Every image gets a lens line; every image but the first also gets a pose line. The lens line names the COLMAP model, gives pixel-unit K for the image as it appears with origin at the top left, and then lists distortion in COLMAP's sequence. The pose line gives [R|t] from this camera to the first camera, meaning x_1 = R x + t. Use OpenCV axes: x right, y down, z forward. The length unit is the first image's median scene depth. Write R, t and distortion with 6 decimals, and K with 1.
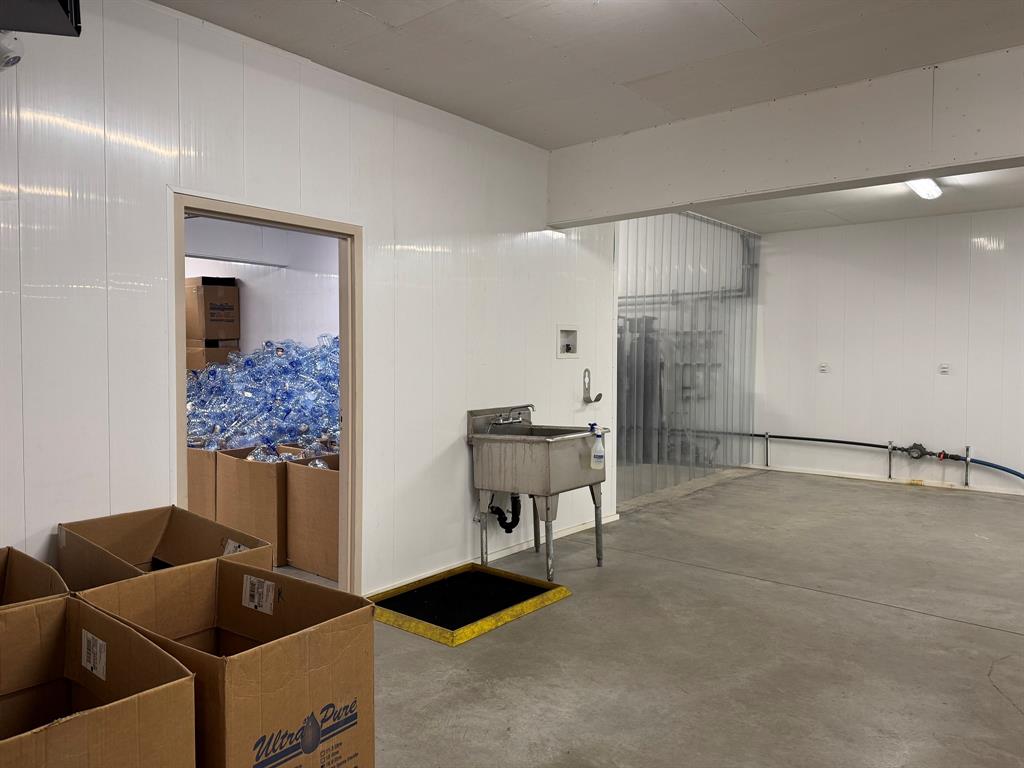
lens RADIAL K [[717.9, 0, 519.2], [0, 717.9, 381.9], [0, 0, 1]] dist [0.048361, -0.071970]
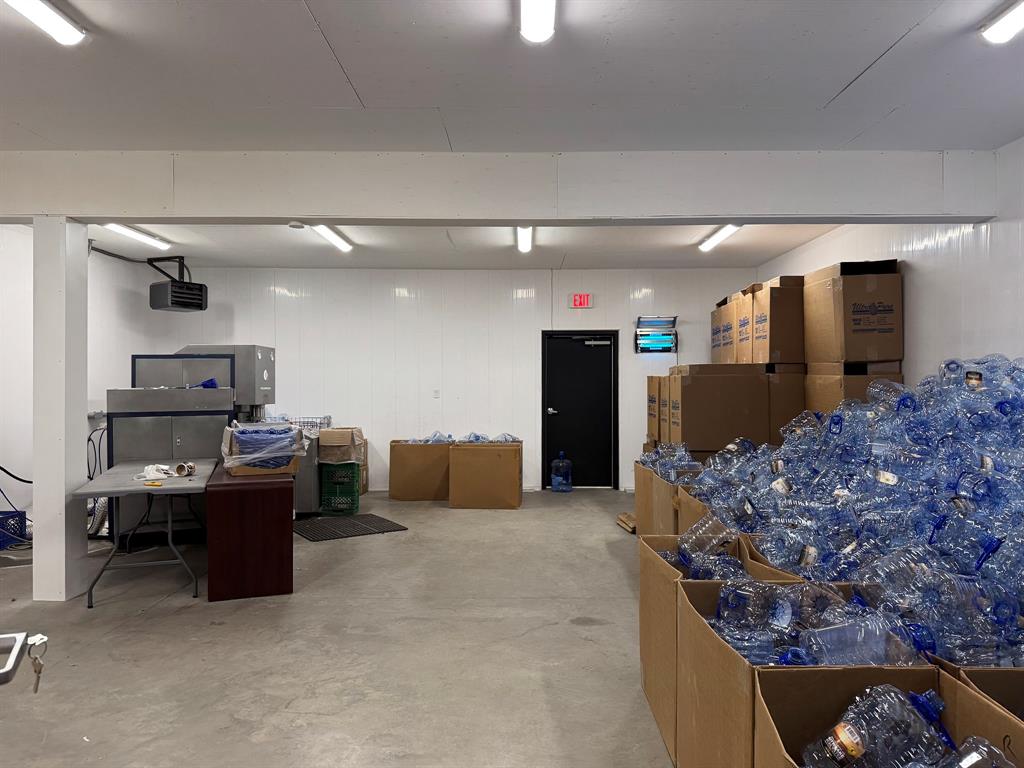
lens RADIAL K [[717.9, 0, 520.6], [0, 717.9, 384.0], [0, 0, 1]] dist [0.048361, -0.071970]
pose [[0.629333, -0.005610, -0.777116, -0.148689], [-0.023721, 0.999369, -0.026424, -0.019544], [0.776774, 0.035064, 0.628803, 0.467298]]
